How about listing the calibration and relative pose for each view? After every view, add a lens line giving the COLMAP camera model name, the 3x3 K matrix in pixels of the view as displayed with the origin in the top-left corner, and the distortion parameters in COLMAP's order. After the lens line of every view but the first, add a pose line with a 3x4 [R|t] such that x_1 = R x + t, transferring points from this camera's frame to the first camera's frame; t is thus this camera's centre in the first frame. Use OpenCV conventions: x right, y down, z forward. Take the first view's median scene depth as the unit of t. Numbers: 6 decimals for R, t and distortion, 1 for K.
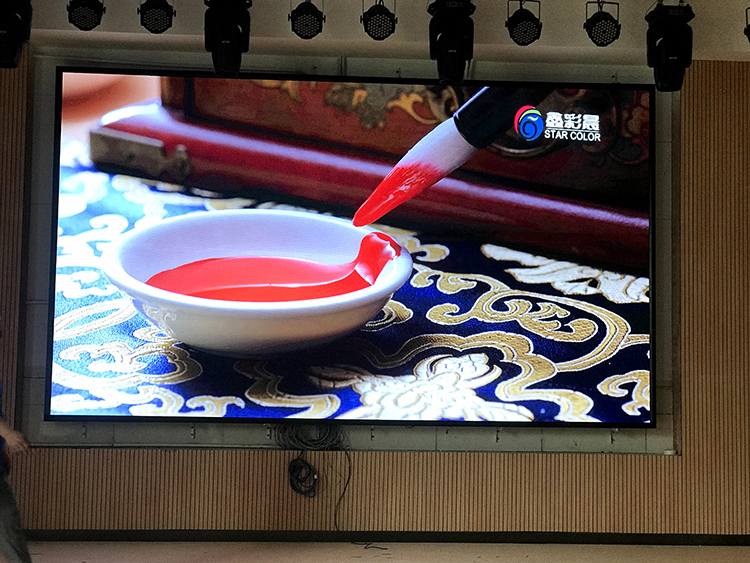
lens RADIAL K [[1281.8, 0, 379.0], [0, 1281.8, 282.2], [0, 0, 1]] dist [0.057422, 0.176129]
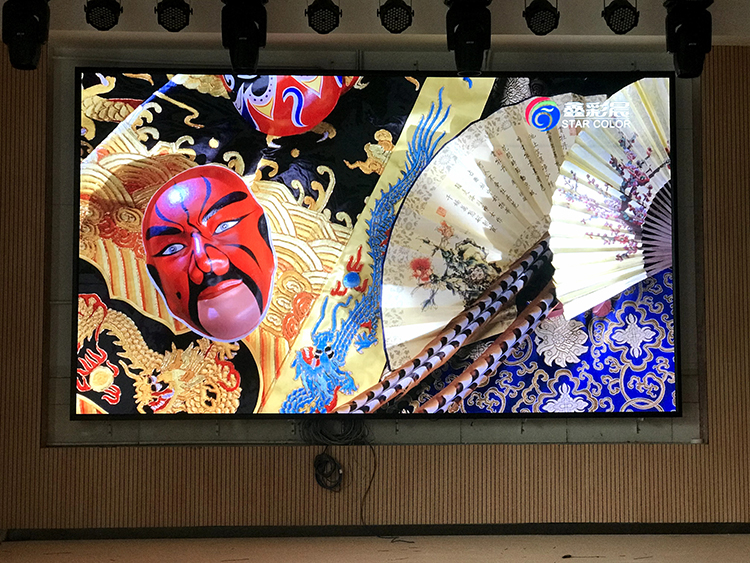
lens RADIAL K [[1283.7, 0, 372.8], [0, 1283.7, 280.9], [0, 0, 1]] dist [0.050165, 0.226422]
pose [[0.999640, -0.019691, -0.018221, -0.003373], [0.019760, 0.999798, 0.003628, -0.000057], [0.018146, -0.003987, 0.999827, -0.000251]]
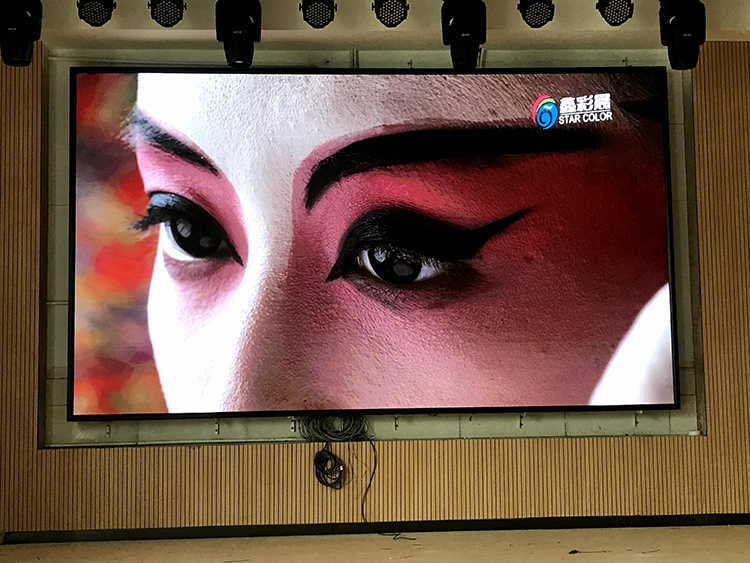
lens RADIAL K [[1118.2, 0, 380.6], [0, 1118.2, 282.8], [0, 0, 1]] dist [0.195739, -0.755655]
pose [[0.999465, -0.032692, -0.000510, -0.013655], [0.032678, 0.999322, -0.016960, 0.023251], [0.001064, 0.016934, 0.999856, 0.124159]]
